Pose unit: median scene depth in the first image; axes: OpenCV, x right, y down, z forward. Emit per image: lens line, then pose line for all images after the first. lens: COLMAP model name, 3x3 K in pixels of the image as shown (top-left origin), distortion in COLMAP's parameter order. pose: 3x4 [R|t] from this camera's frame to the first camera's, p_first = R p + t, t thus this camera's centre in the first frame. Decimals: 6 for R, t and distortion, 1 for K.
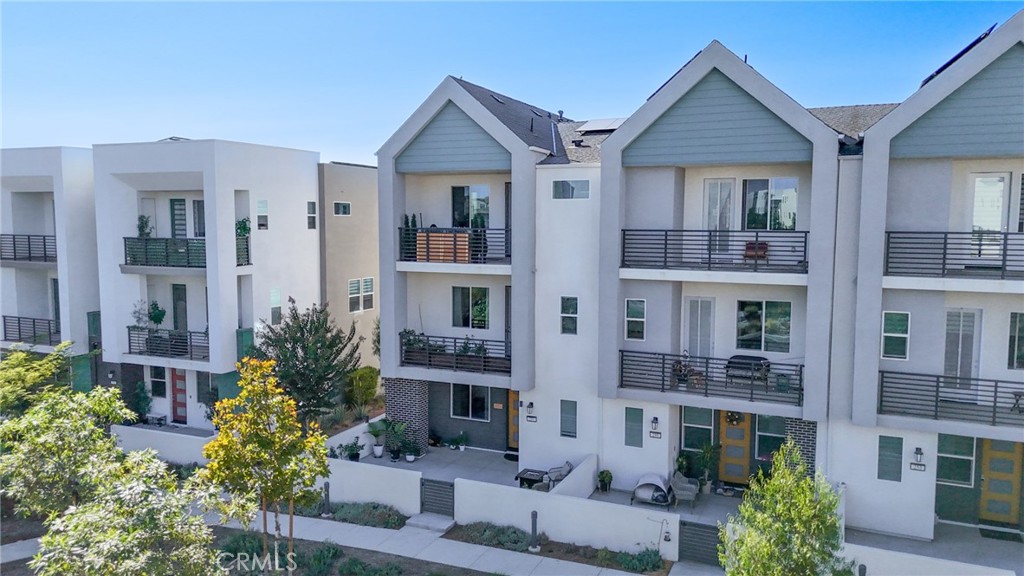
lens RADIAL K [[755.0, 0, 512.0], [0, 755.0, 288.0], [0, 0, 1]] dist [0.065657, -0.056354]
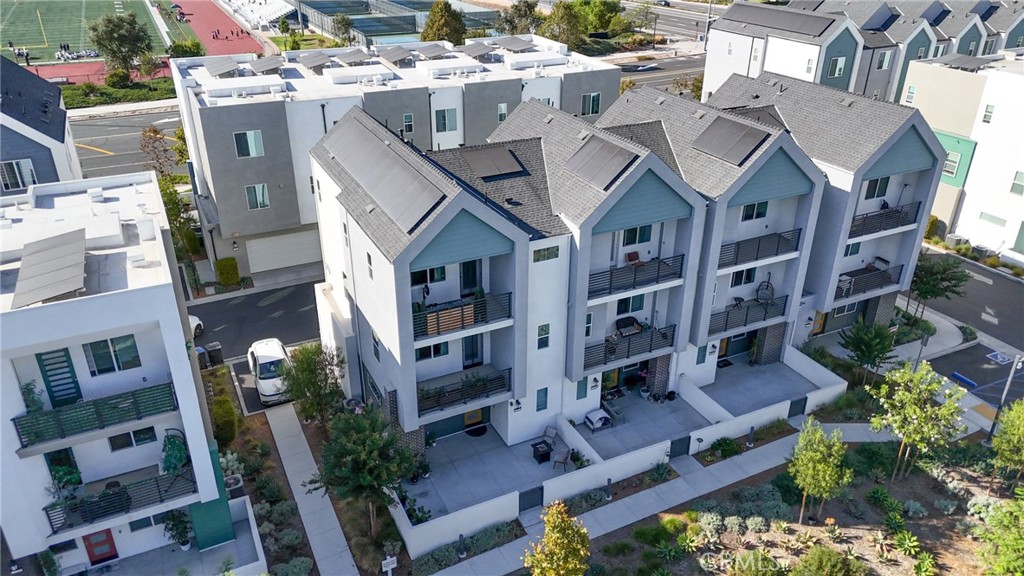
lens RADIAL K [[755.0, 0, 512.0], [0, 755.0, 288.0], [0, 0, 1]] dist [0.065657, -0.056354]
pose [[0.636269, -0.350276, 0.687363, -0.877467], [0.066013, 0.912434, 0.403864, -0.605463], [-0.768638, -0.211591, 0.603677, 0.233782]]
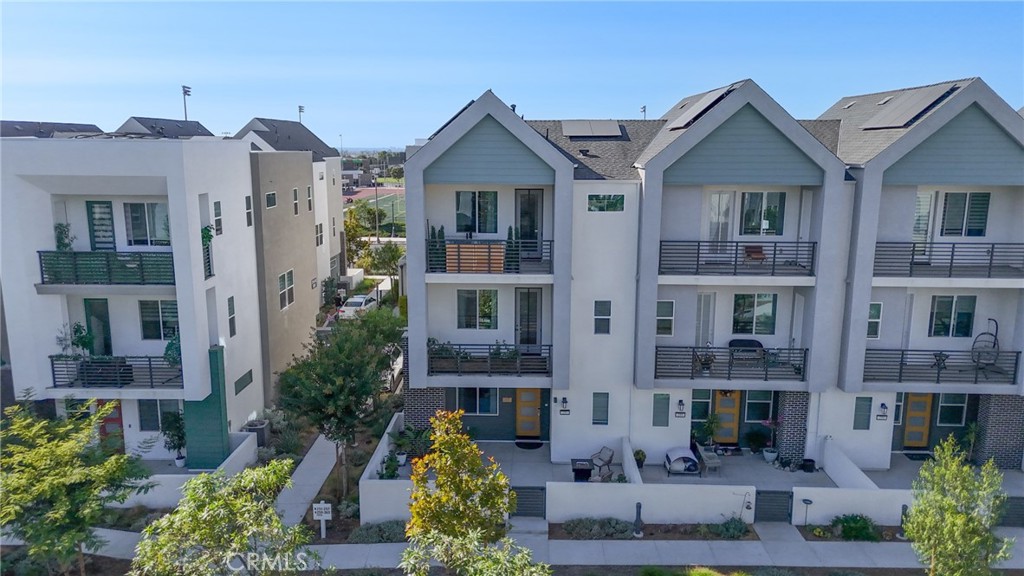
lens RADIAL K [[755.0, 0, 512.0], [0, 755.0, 288.0], [0, 0, 1]] dist [0.065657, -0.056354]
pose [[0.922222, -0.071711, 0.379953, -0.461096], [0.034108, 0.993908, 0.104801, -0.125929], [-0.385154, -0.083691, 0.919050, 0.045302]]
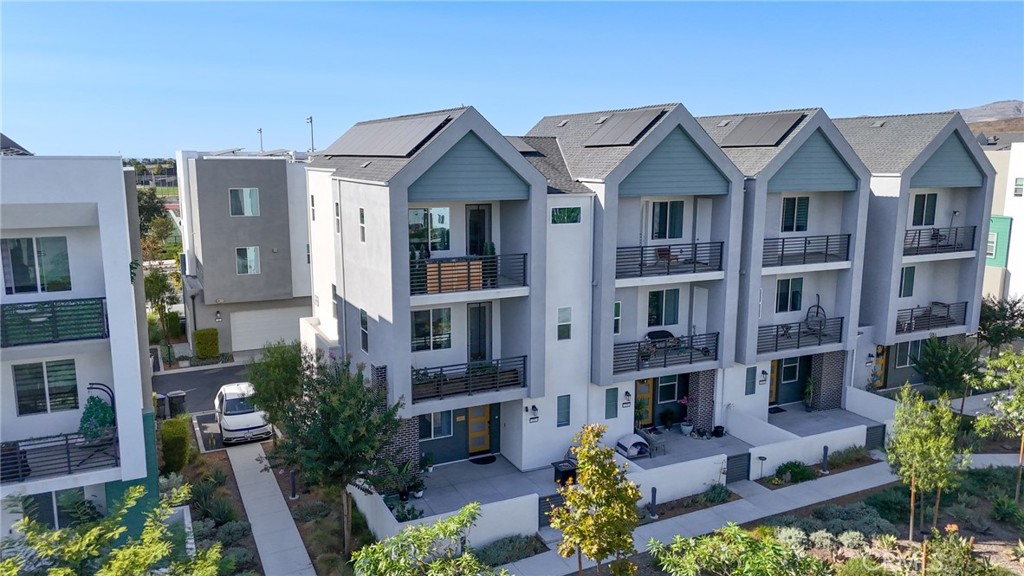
lens RADIAL K [[755.0, 0, 512.0], [0, 755.0, 288.0], [0, 0, 1]] dist [0.065657, -0.056354]
pose [[0.639498, -0.131981, 0.757379, -0.846109], [0.069961, 0.991057, 0.113629, -0.155211], [-0.765603, -0.019678, 0.643012, 0.320596]]
